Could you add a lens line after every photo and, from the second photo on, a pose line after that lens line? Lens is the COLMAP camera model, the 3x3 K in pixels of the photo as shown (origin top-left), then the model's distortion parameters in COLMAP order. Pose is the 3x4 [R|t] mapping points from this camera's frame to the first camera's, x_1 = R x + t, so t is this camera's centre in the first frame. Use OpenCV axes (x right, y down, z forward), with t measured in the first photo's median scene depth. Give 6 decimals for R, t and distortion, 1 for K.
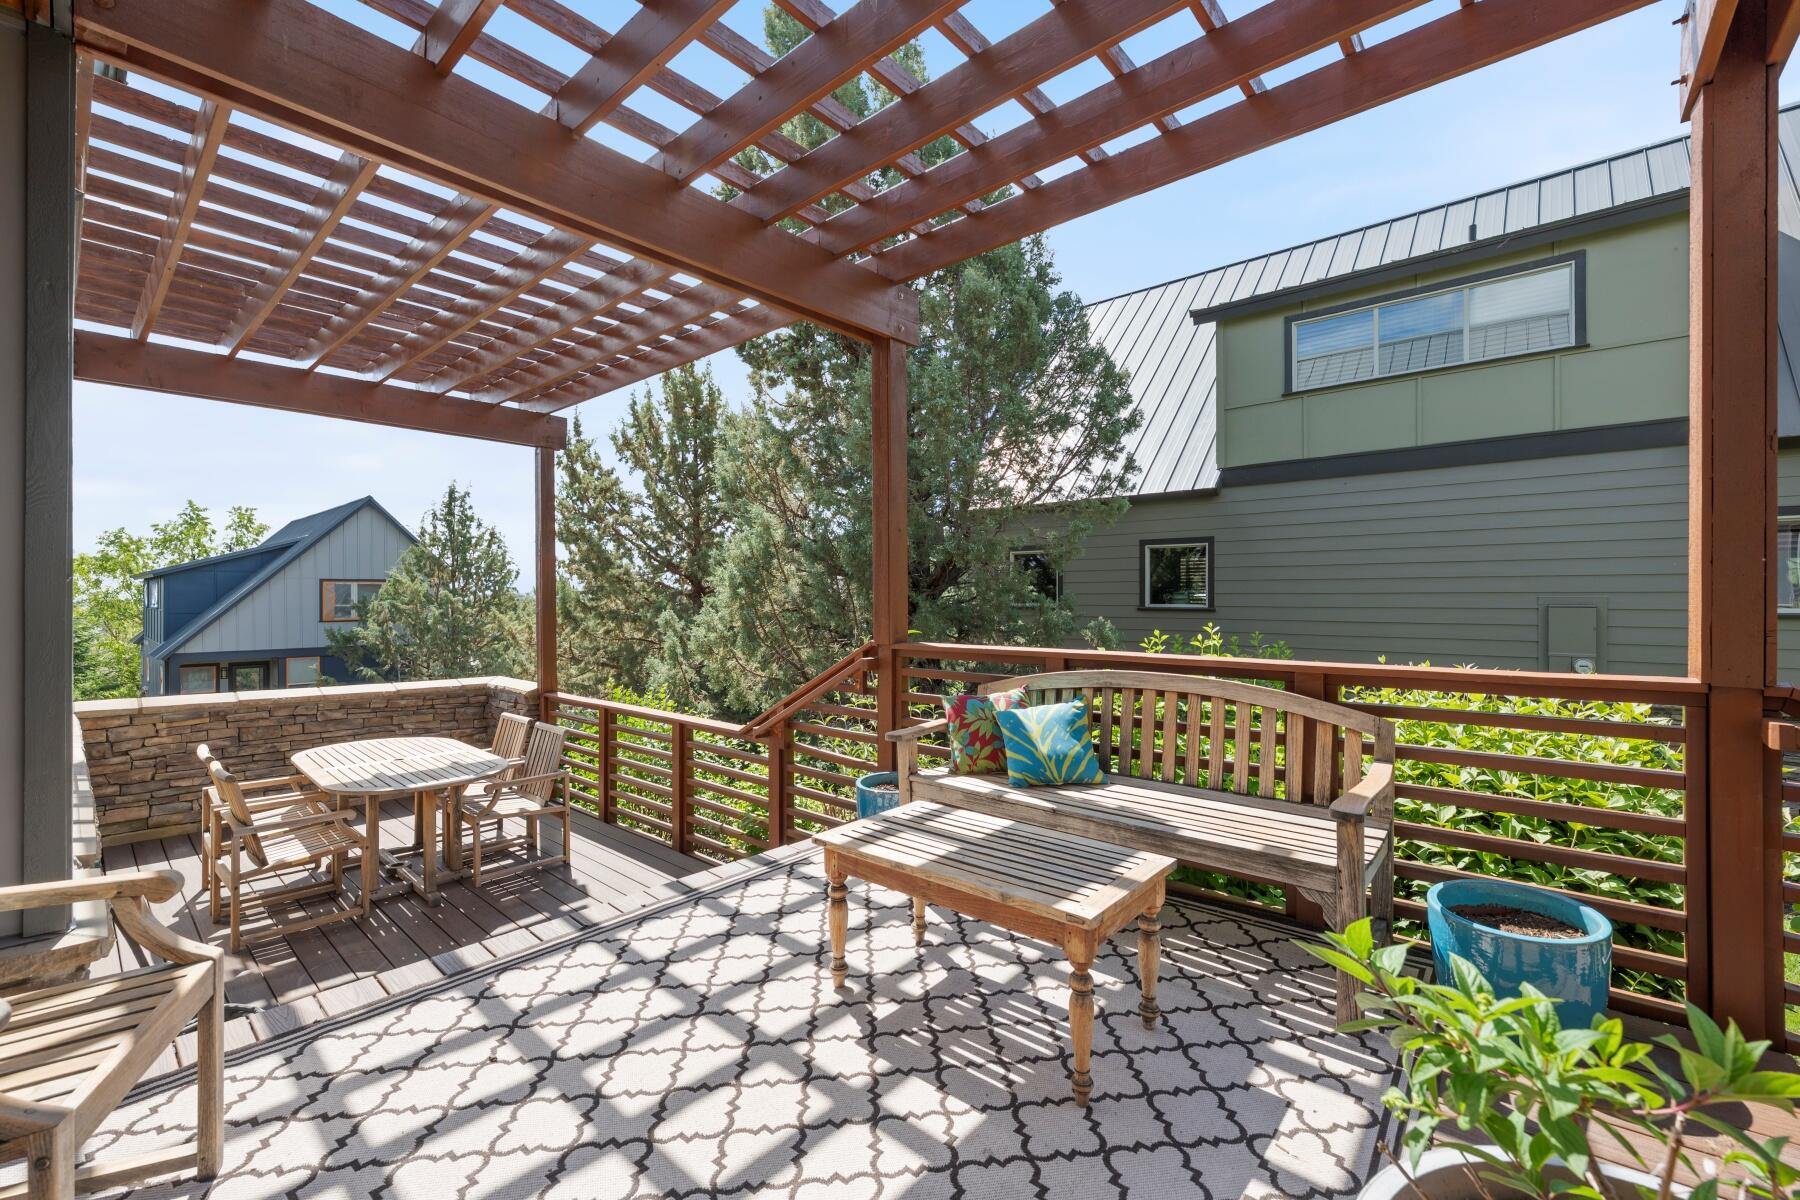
lens RADIAL K [[754.2, 0, 902.3], [0, 754.2, 594.2], [0, 0, 1]] dist [0.001042, -0.000027]
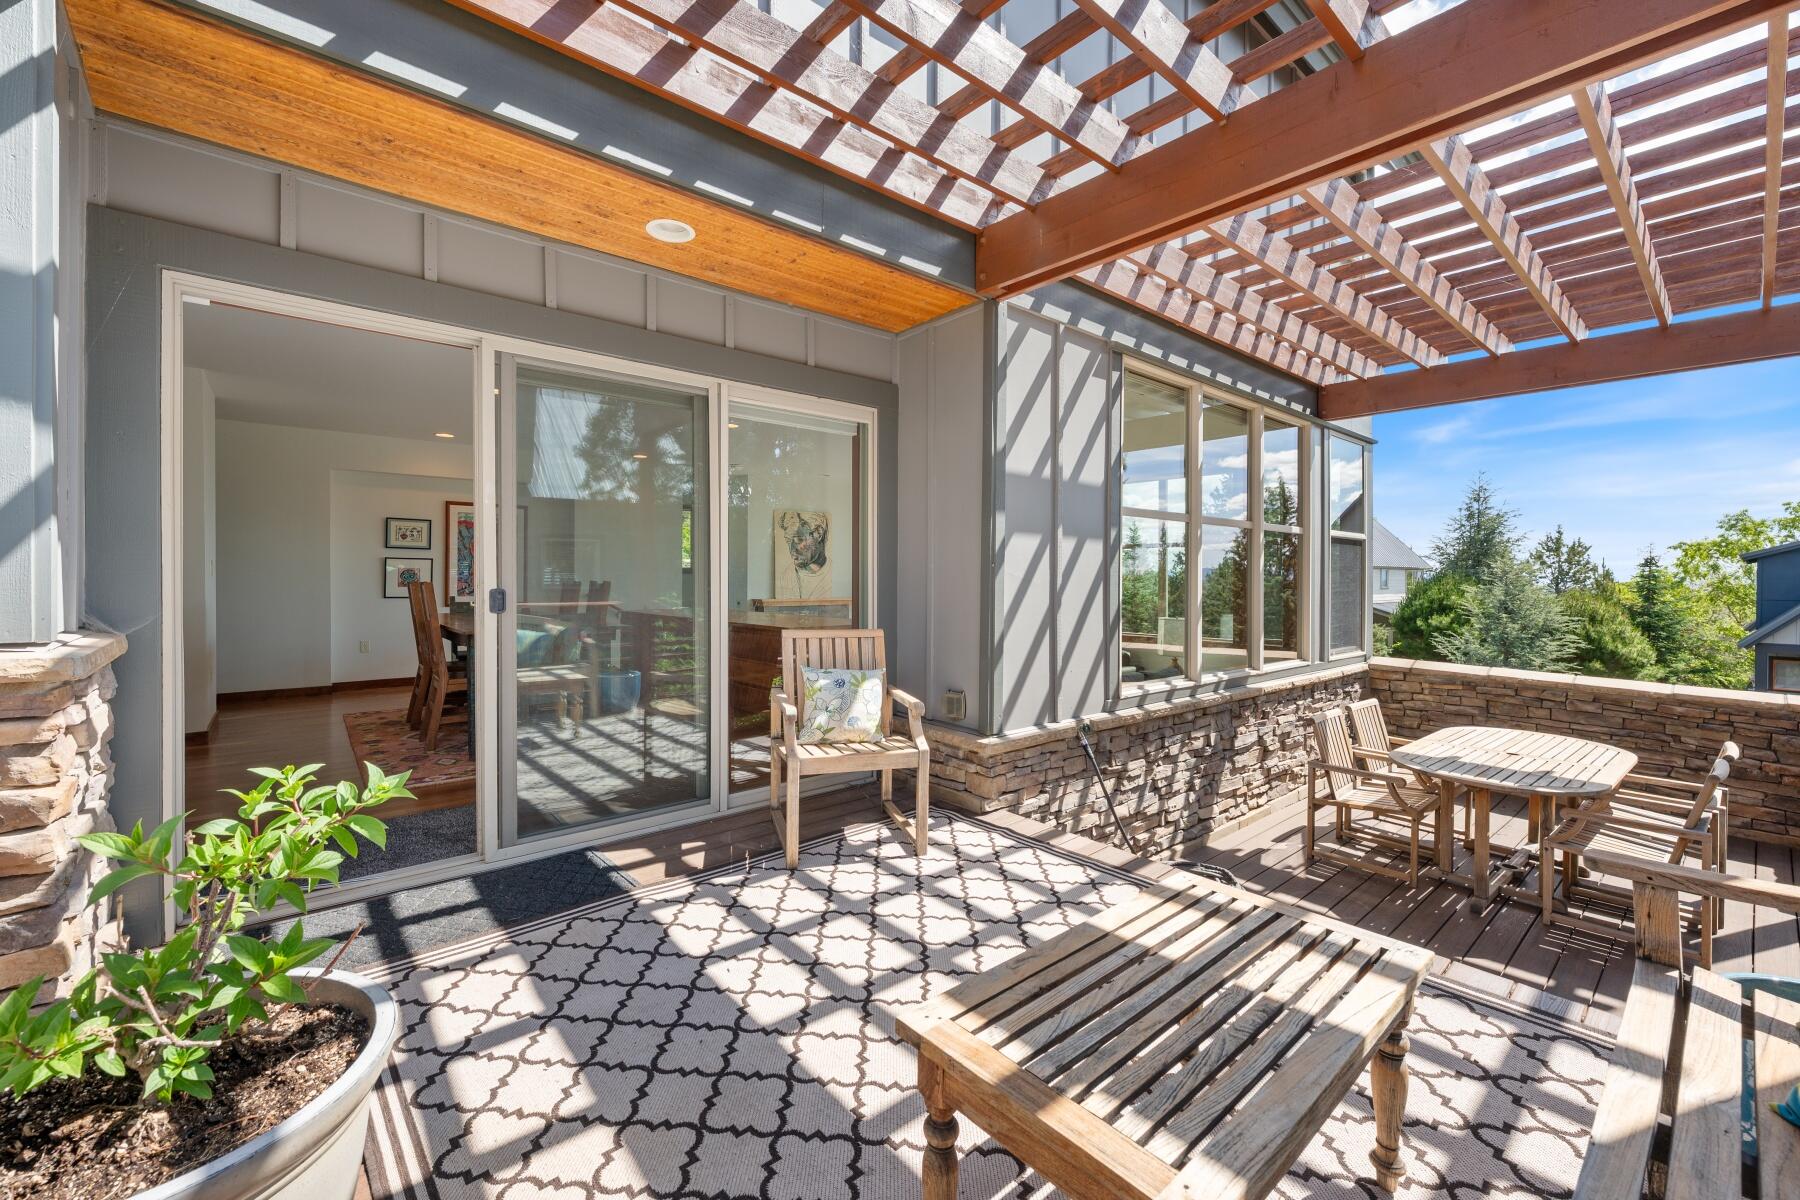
lens RADIAL K [[729.3, 0, 904.1], [0, 729.3, 591.7], [0, 0, 1]] dist [0.010059, 0.000011]
pose [[-0.134022, 0.021647, -0.990742, 0.382077], [-0.005433, 0.999730, 0.022578, 0.004501], [0.990964, 0.008409, -0.133868, 0.451163]]
